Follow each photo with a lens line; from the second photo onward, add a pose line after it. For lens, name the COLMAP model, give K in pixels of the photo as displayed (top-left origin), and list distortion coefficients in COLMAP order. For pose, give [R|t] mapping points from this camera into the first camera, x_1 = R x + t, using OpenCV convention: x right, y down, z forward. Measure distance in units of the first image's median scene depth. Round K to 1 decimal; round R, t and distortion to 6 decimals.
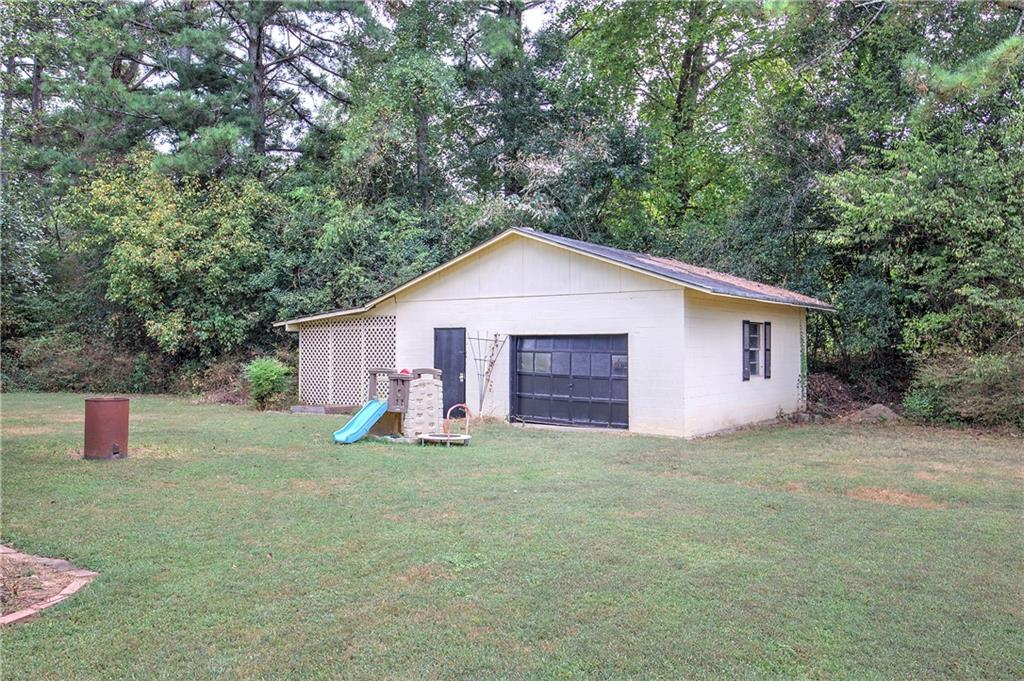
lens RADIAL K [[807.3, 0, 512.0], [0, 807.3, 340.5], [0, 0, 1]] dist [0.002680, 0.000971]
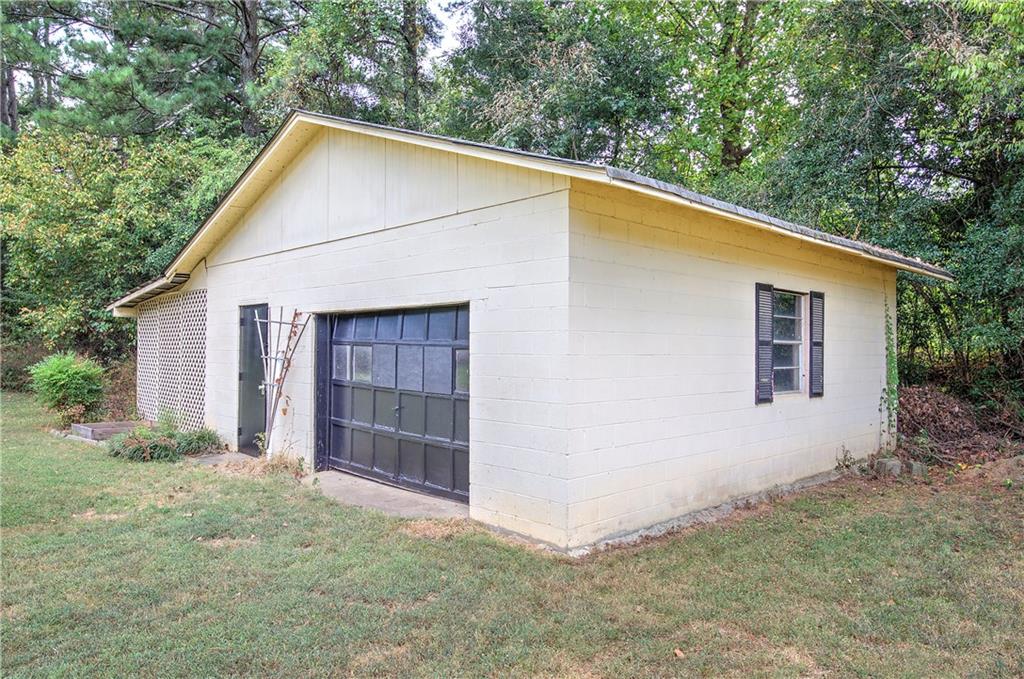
lens RADIAL K [[674.4, 0, 512.0], [0, 674.4, 339.5], [0, 0, 1]] dist [0.005996, -0.001310]
pose [[0.984771, 0.003822, -0.173813, 0.203890], [-0.005266, 0.999955, -0.007848, 0.013766], [0.173775, 0.008644, 0.984747, 0.546242]]
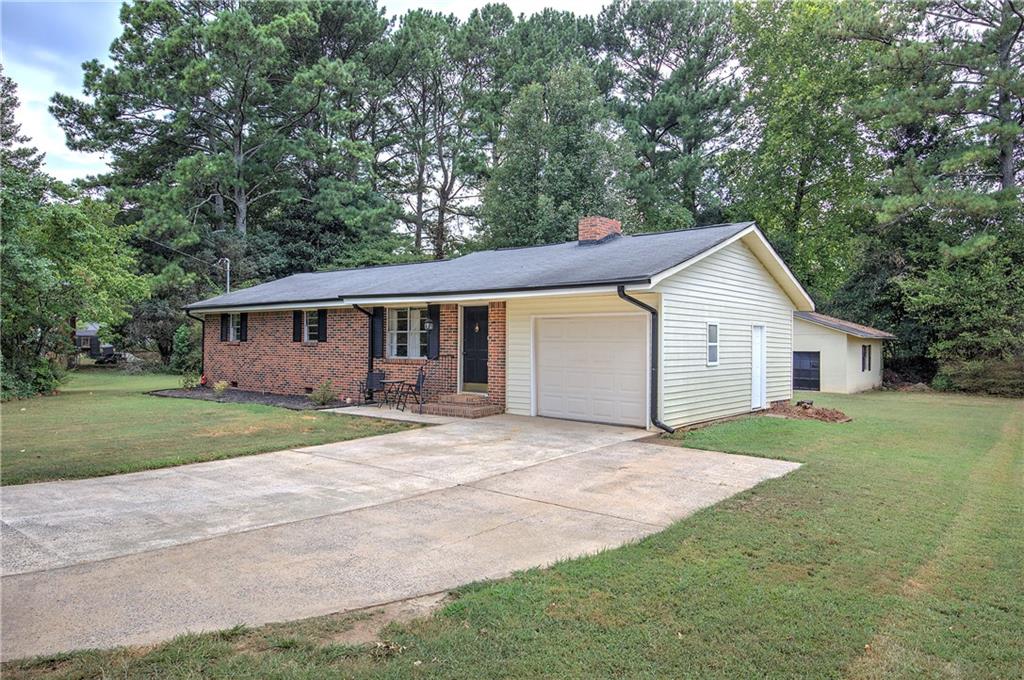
lens RADIAL K [[674.4, 0, 512.0], [0, 674.4, 340.0], [0, 0, 1]] dist [0.005996, -0.001310]
pose [[0.997974, 0.006561, -0.063279, -0.571464], [-0.006357, 0.999974, 0.003424, -0.038829], [0.063299, -0.003014, 0.997990, -0.954930]]
